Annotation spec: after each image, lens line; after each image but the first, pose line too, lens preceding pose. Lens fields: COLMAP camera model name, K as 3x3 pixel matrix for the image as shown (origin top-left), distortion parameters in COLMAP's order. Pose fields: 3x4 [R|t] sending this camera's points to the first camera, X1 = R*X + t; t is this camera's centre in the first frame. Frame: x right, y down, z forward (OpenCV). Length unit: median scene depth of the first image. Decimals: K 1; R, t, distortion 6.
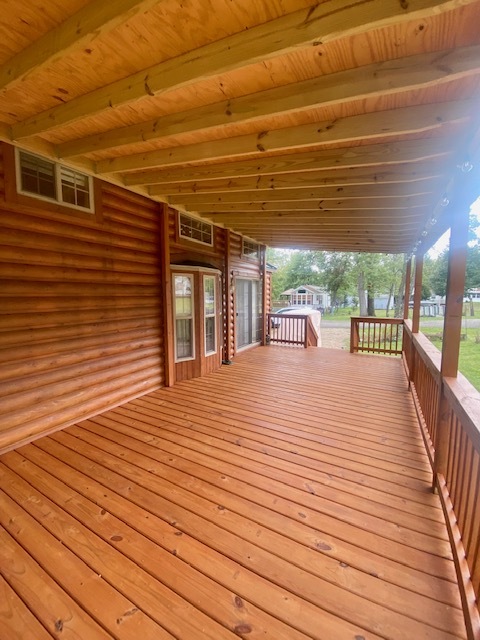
lens RADIAL K [[255.9, 0, 240.1], [0, 255.9, 320.3], [0, 0, 1]] dist [-0.003537, -0.003968]
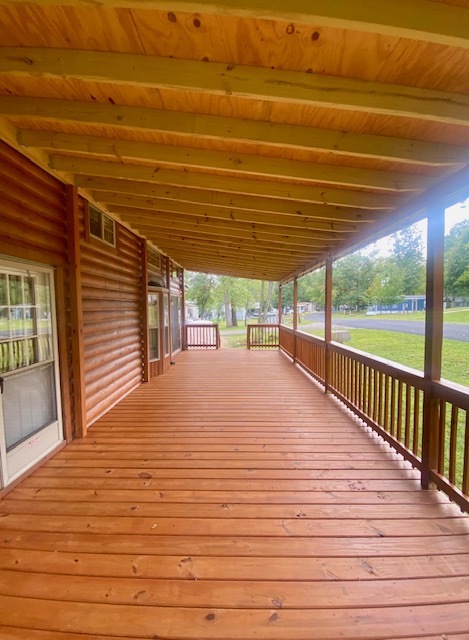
lens RADIAL K [[252.3, 0, 234.2], [0, 252.3, 319.3], [0, 0, 1]] dist [-0.001170, -0.000023]
pose [[0.873422, -0.026981, 0.486216, -0.292987], [0.054983, 0.997543, -0.043414, 0.017089], [-0.483850, 0.064653, 0.872760, -0.179371]]
